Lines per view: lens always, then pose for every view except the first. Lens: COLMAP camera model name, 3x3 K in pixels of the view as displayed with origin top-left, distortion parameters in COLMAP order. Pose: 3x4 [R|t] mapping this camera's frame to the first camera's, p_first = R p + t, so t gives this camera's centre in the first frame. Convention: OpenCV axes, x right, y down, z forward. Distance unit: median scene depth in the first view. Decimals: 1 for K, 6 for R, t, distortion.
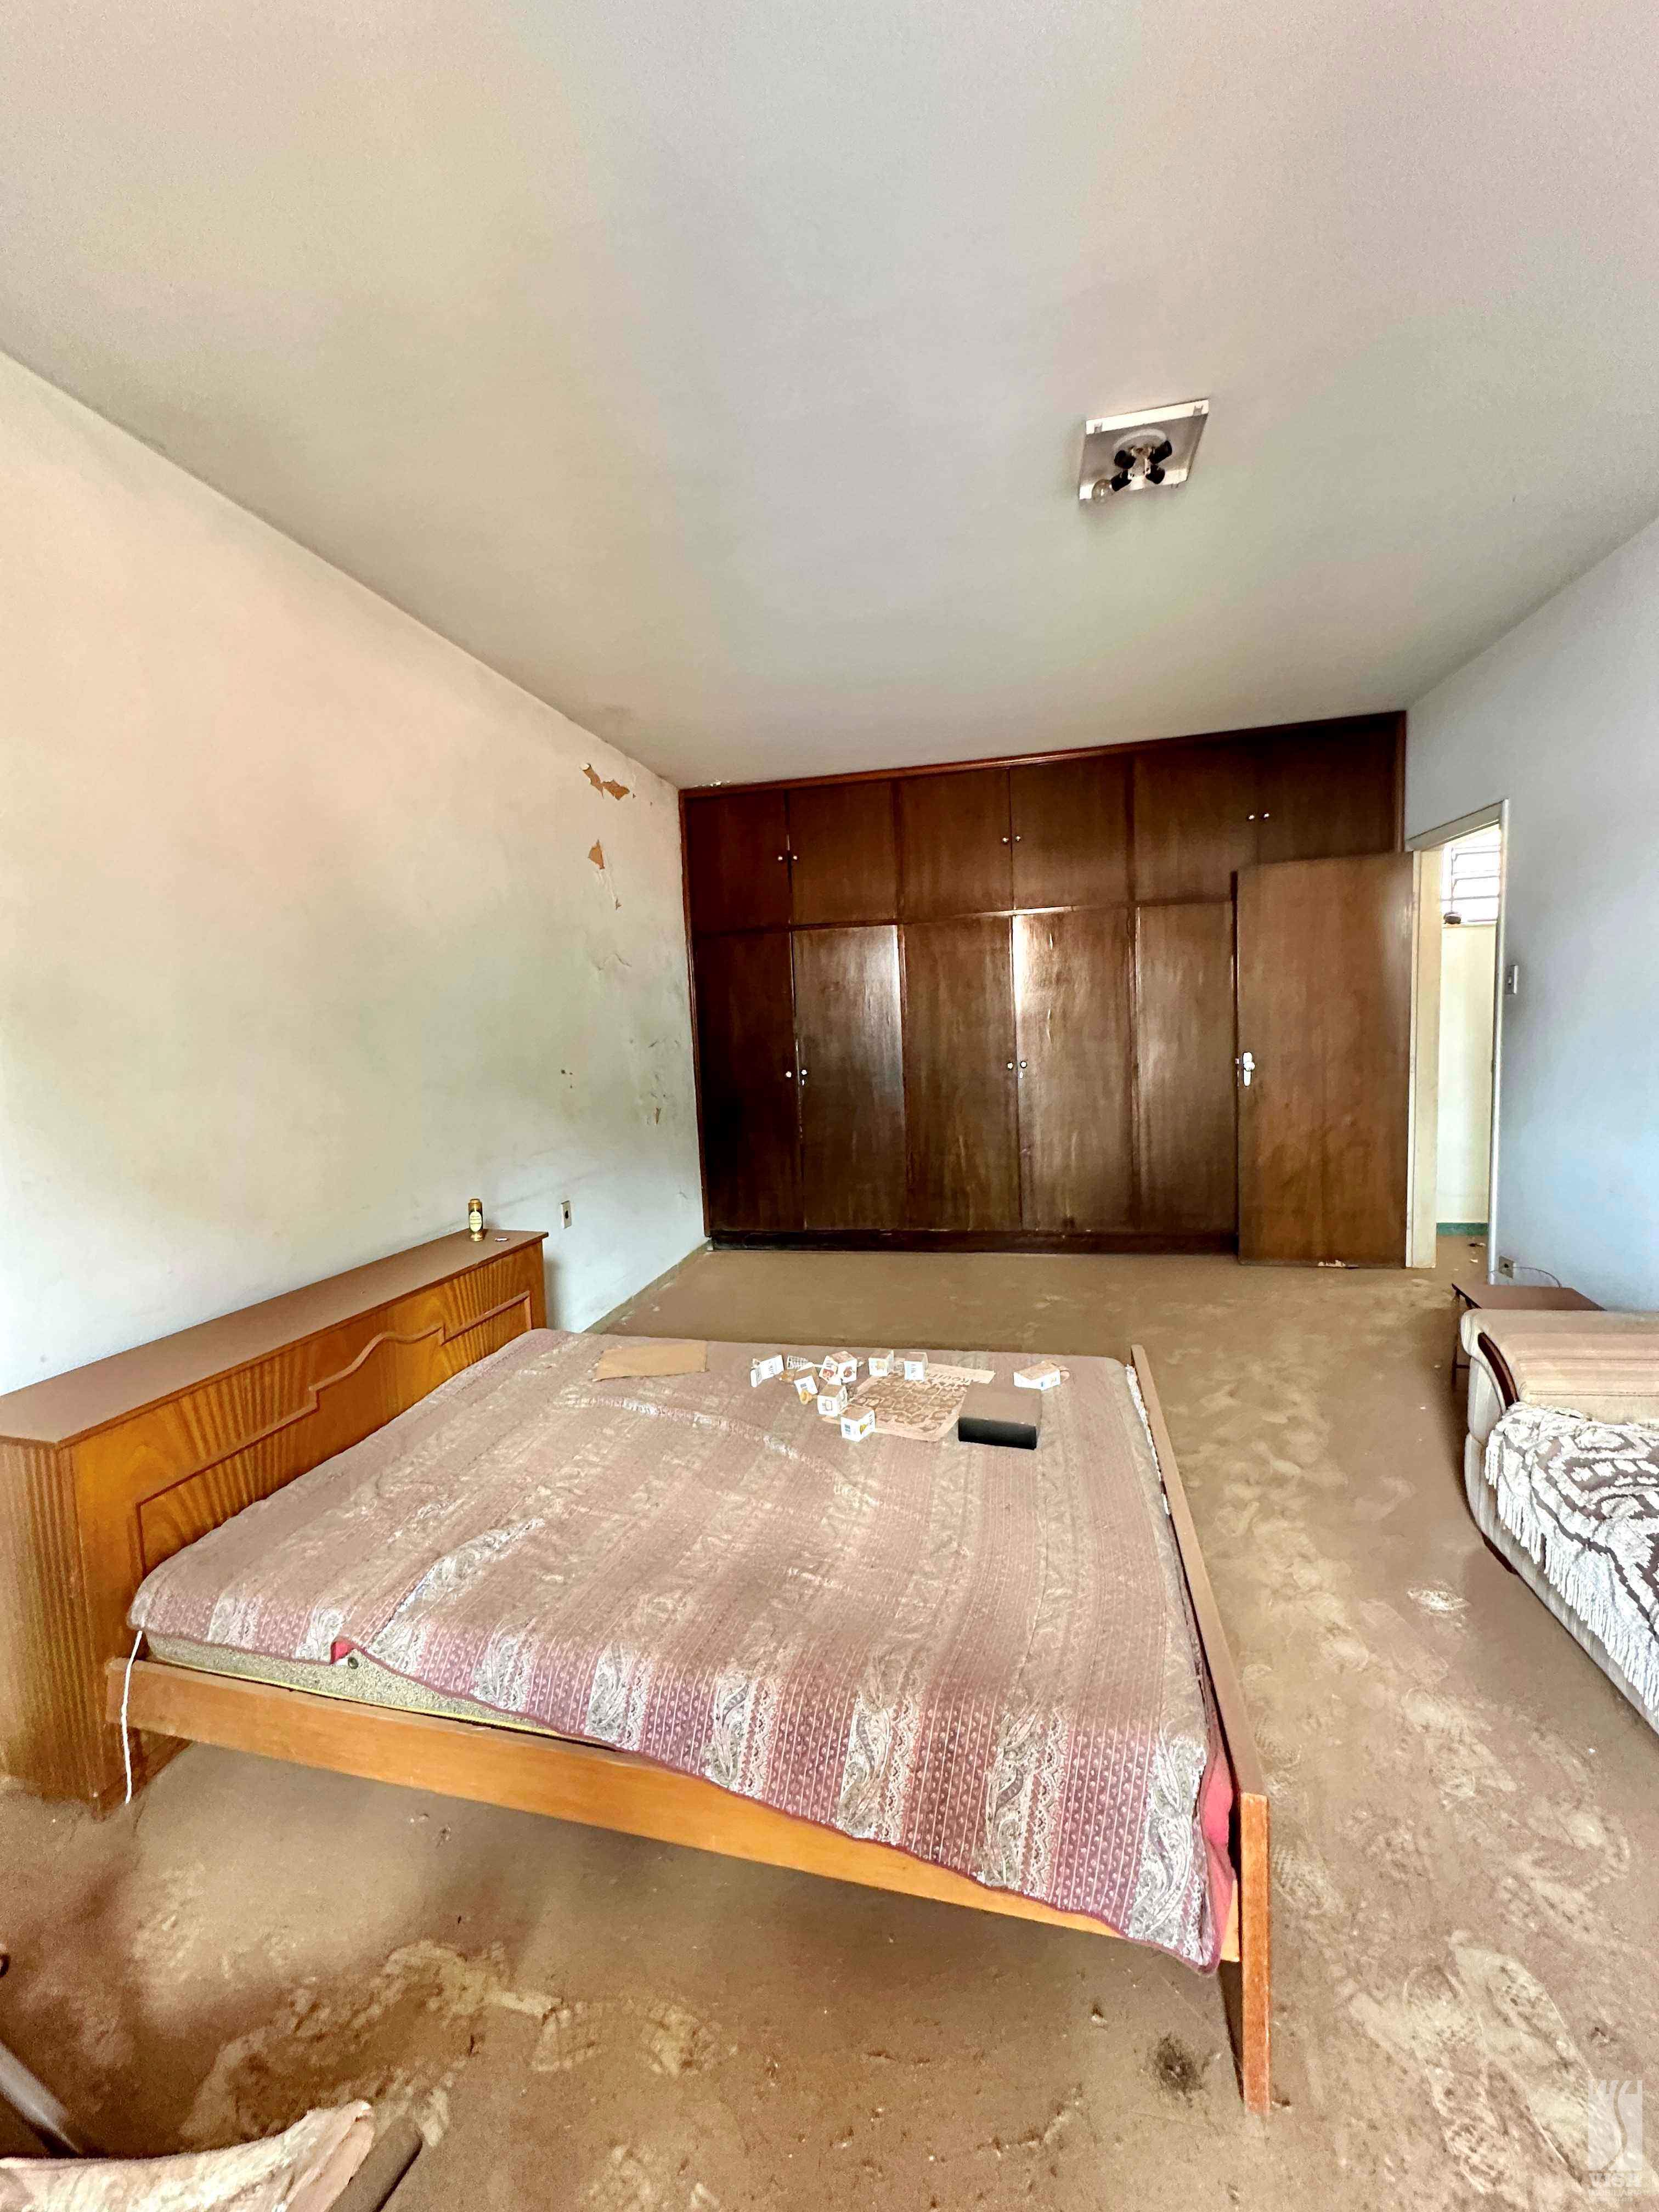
lens RADIAL K [[875.6, 0, 830.7], [0, 875.6, 1090.0], [0, 0, 1]] dist [-0.003751, 0.001092]
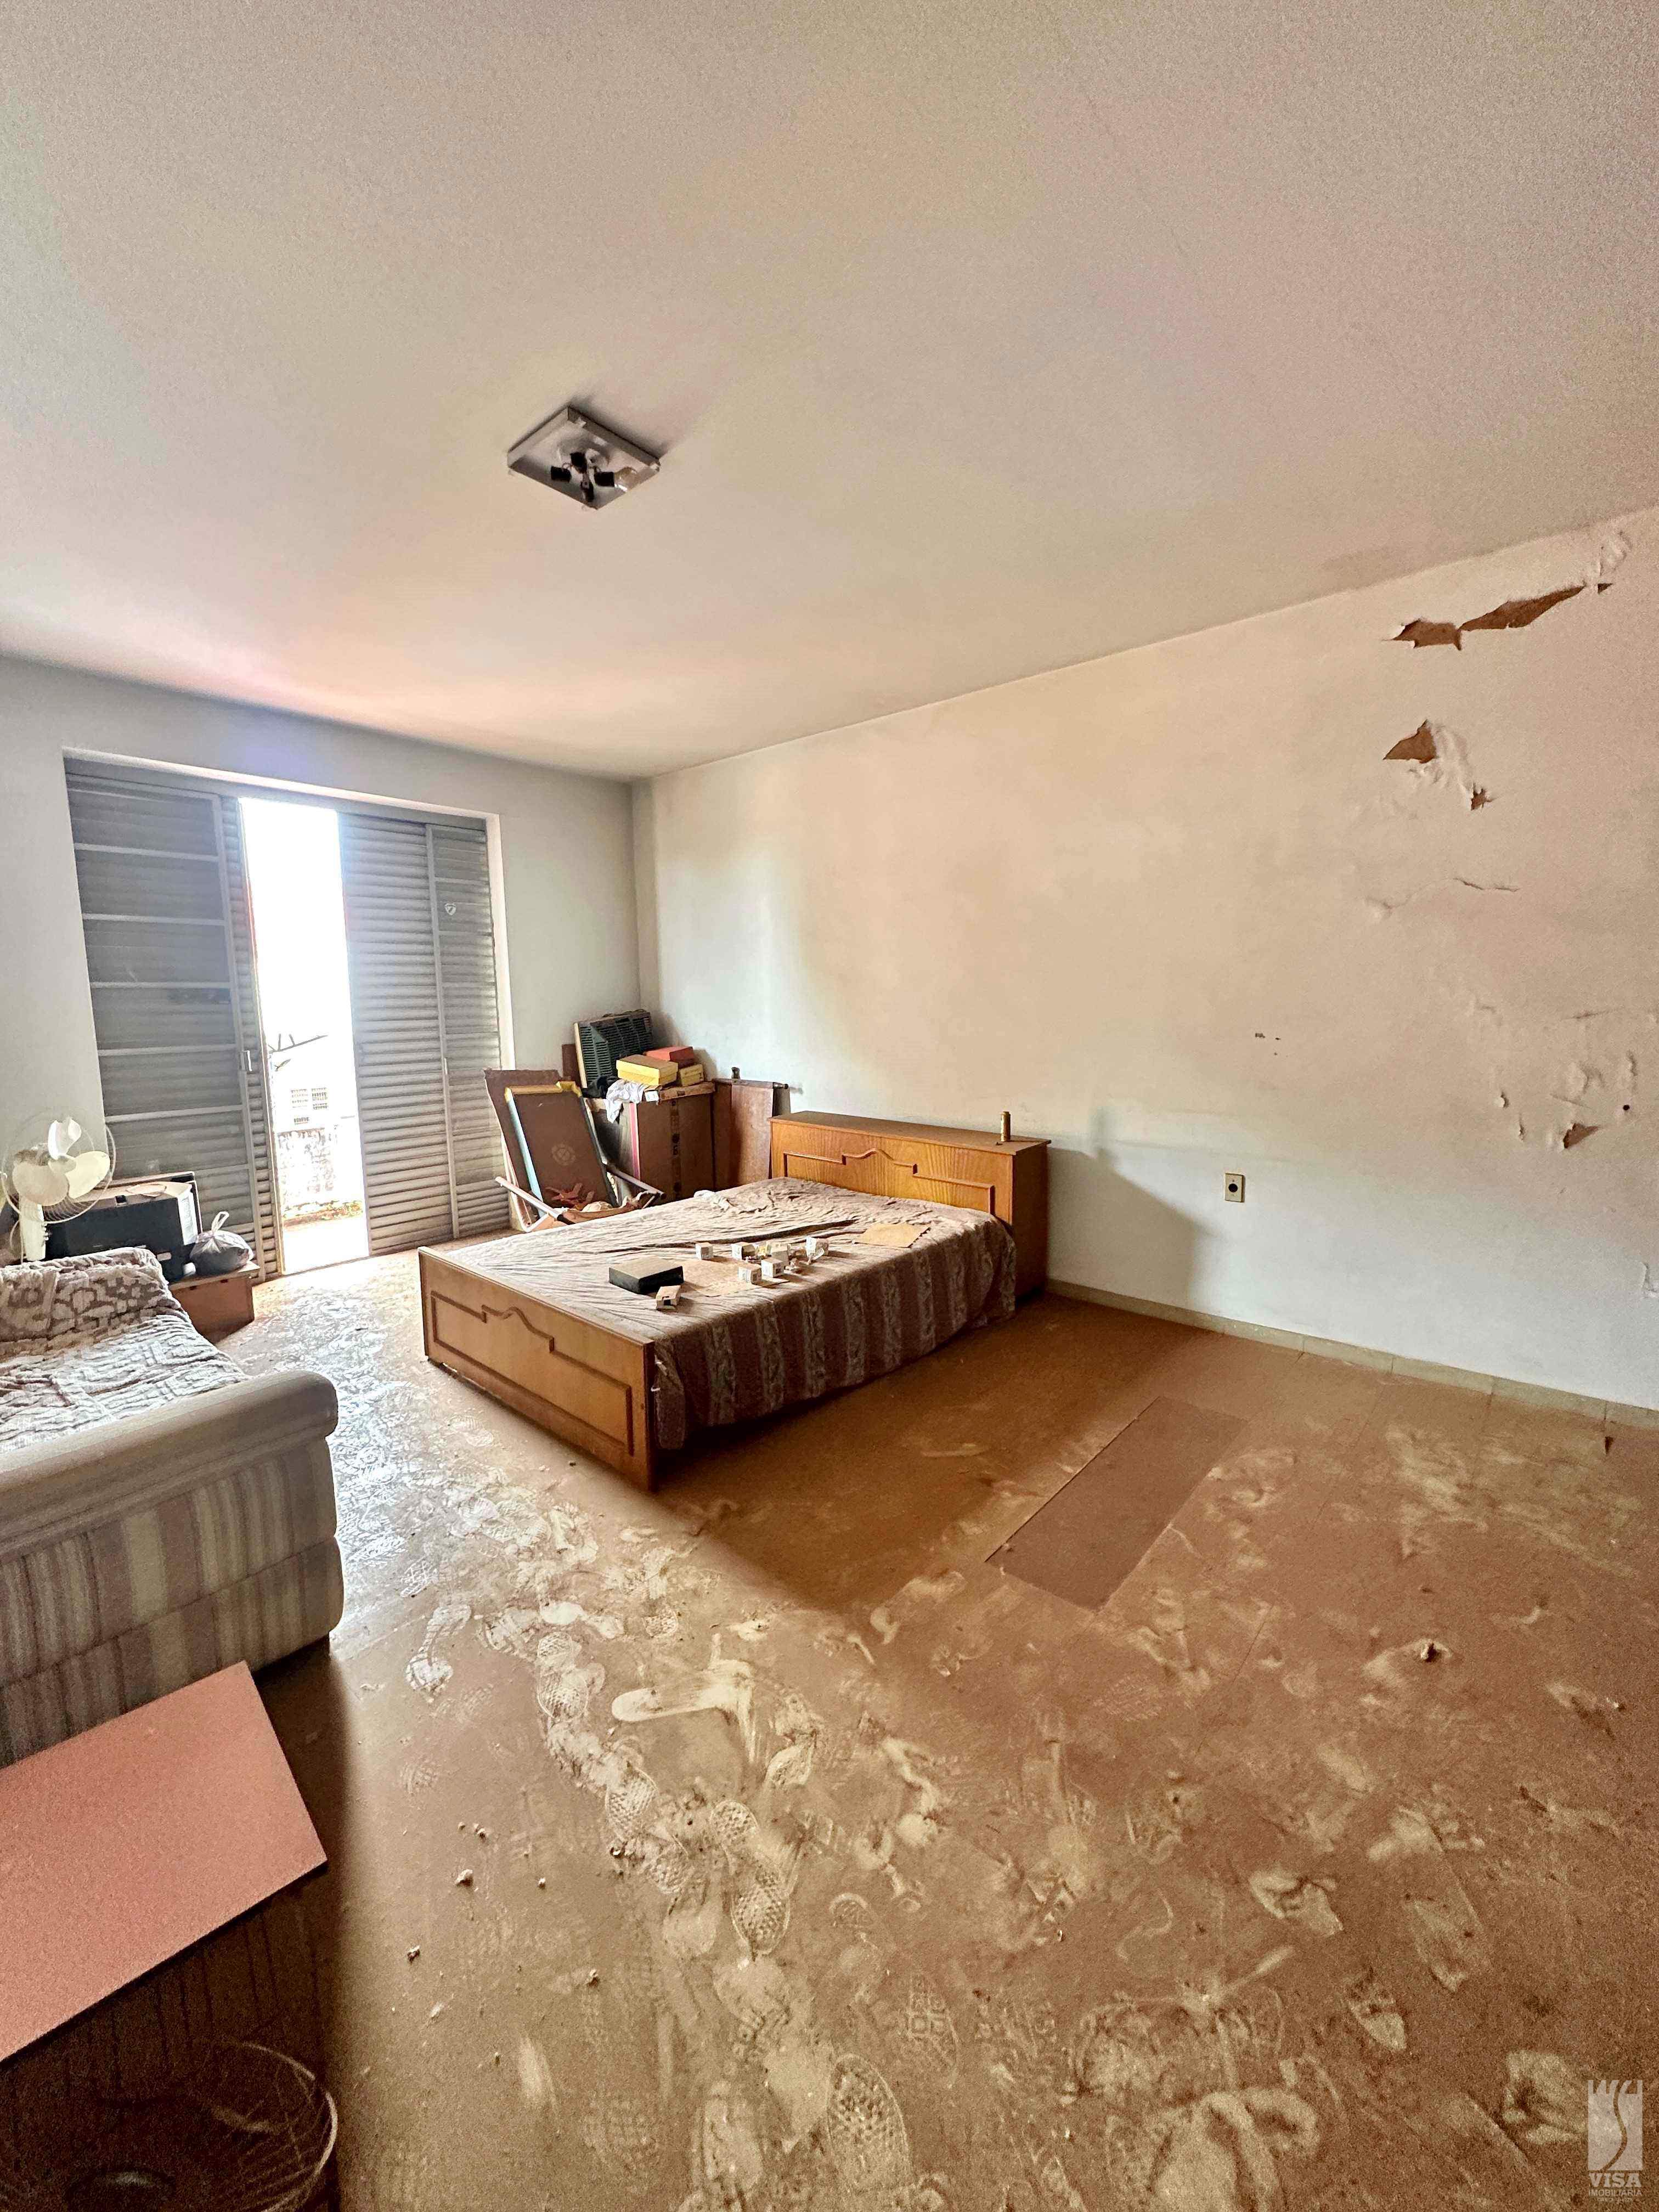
lens RADIAL K [[875.6, 0, 836.1], [0, 875.6, 1108.6], [0, 0, 1]] dist [-0.003751, 0.001092]
pose [[-0.461117, 0.164516, -0.871955, 0.822245], [-0.056153, 0.975283, 0.213707, -0.136486], [0.885561, 0.147507, -0.440482, 1.219114]]
